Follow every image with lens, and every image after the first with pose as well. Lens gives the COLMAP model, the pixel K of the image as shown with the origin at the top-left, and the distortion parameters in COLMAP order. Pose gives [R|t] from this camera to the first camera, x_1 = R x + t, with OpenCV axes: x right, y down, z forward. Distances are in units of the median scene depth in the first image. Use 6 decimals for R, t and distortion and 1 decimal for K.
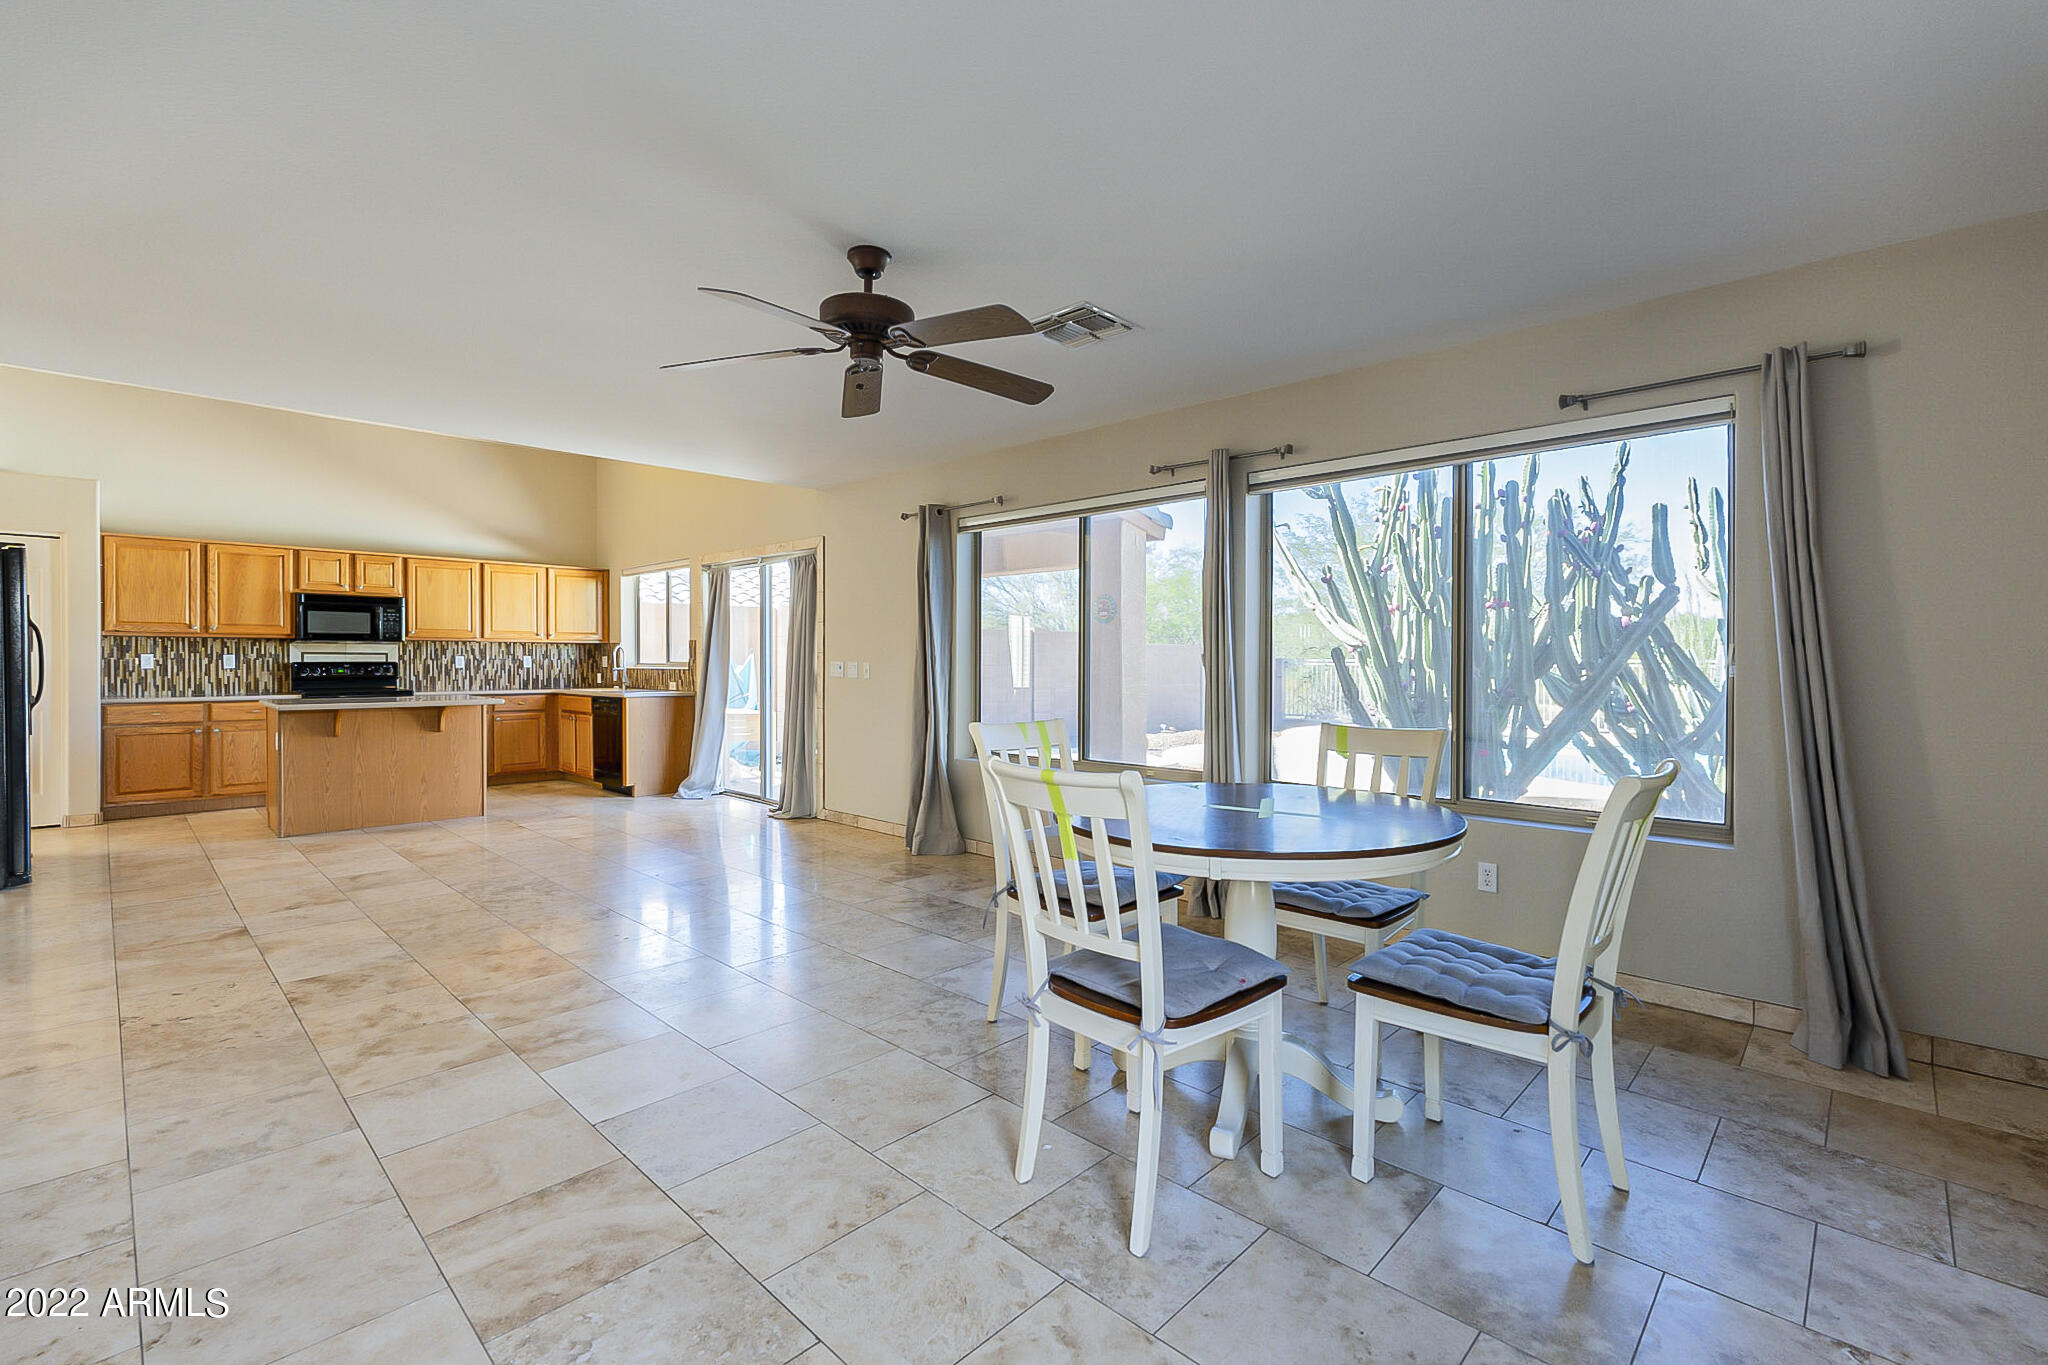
lens RADIAL K [[898.8, 0, 1021.3], [0, 898.8, 656.8], [0, 0, 1]] dist [-0.000447, 0.000145]
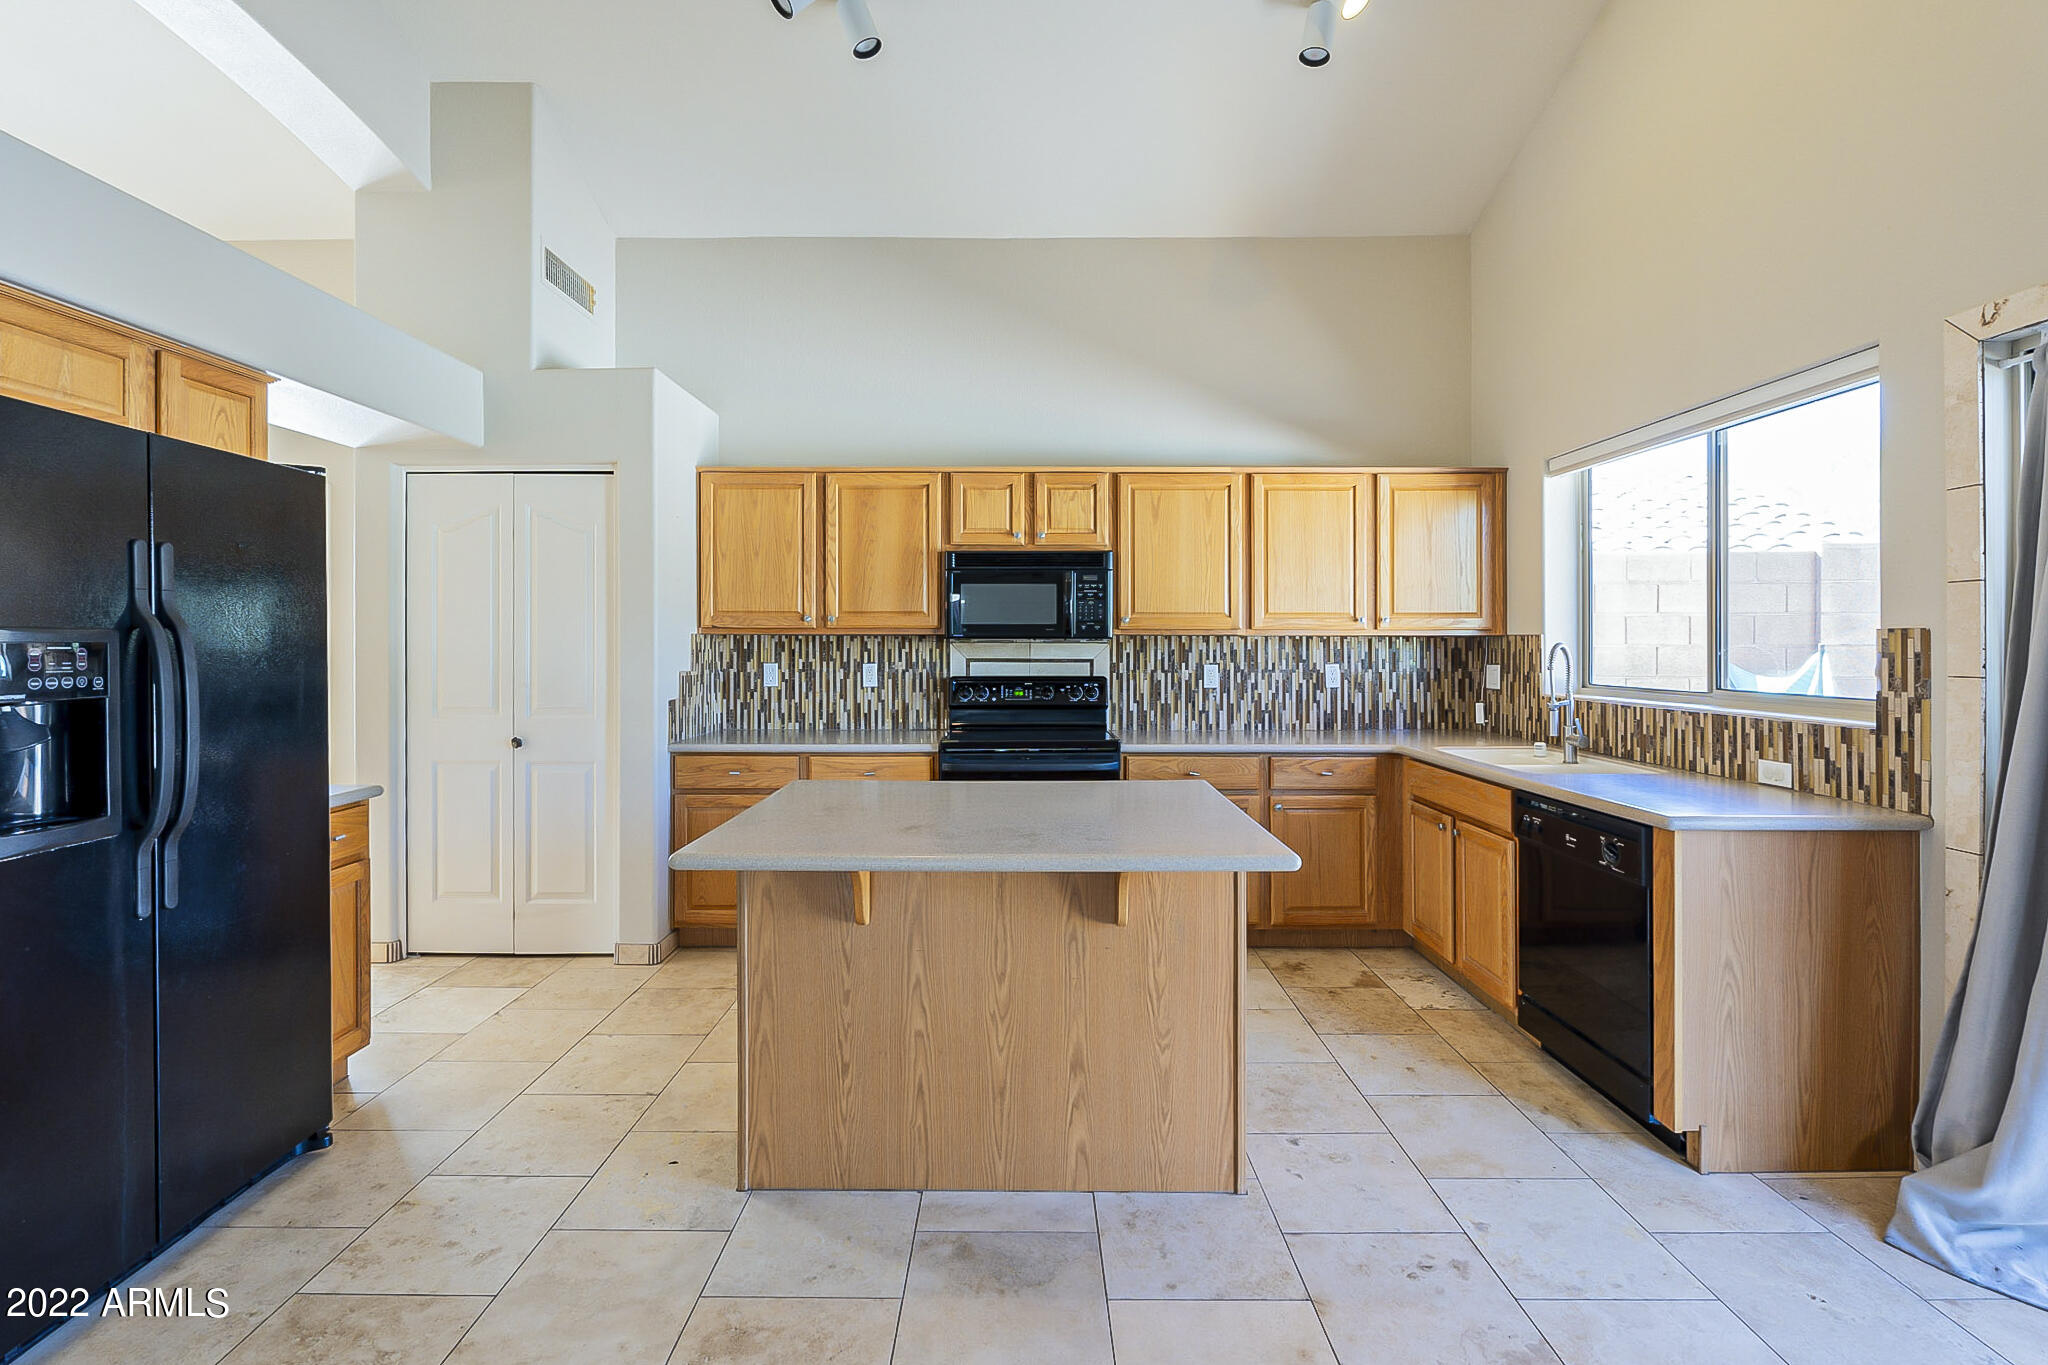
lens RADIAL K [[898.8, 0, 1021.3], [0, 898.8, 656.8], [0, 0, 1]] dist [-0.000447, 0.000145]
pose [[0.693672, 0.010399, -0.720216, -0.364535], [0.003297, 0.999839, 0.017613, -0.015973], [0.720284, -0.014592, 0.693526, 0.624074]]
